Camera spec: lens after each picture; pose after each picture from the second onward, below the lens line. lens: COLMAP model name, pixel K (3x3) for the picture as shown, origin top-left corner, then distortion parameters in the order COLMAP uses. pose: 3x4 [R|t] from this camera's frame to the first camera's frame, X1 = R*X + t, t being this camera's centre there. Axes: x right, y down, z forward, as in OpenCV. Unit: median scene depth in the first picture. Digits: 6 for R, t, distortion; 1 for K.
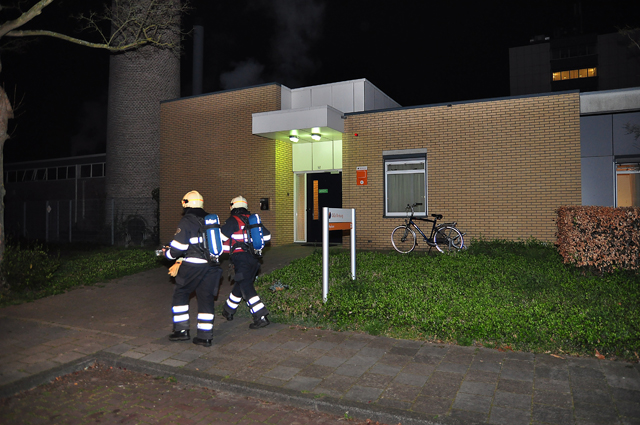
lens RADIAL K [[470.3, 0, 320.0], [0, 470.3, 212.5], [0, 0, 1]] dist [-0.123615, 0.092841]
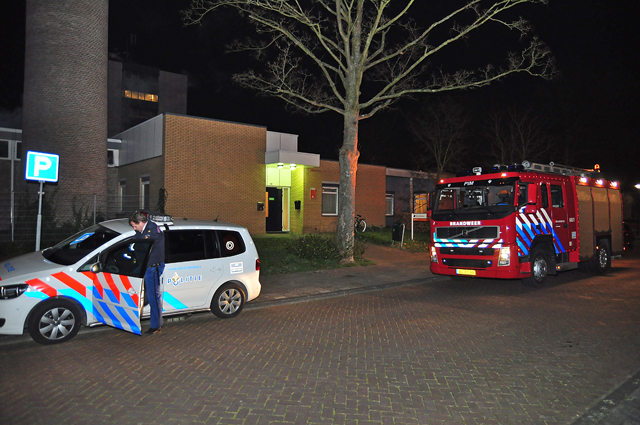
lens RADIAL K [[470.3, 0, 320.0], [0, 470.3, 212.5], [0, 0, 1]] dist [-0.123615, 0.092841]
pose [[0.376574, 0.006654, 0.926363, -1.399429], [-0.021614, 0.999765, 0.001605, -0.006184], [-0.926134, -0.020626, 0.376629, 0.256956]]
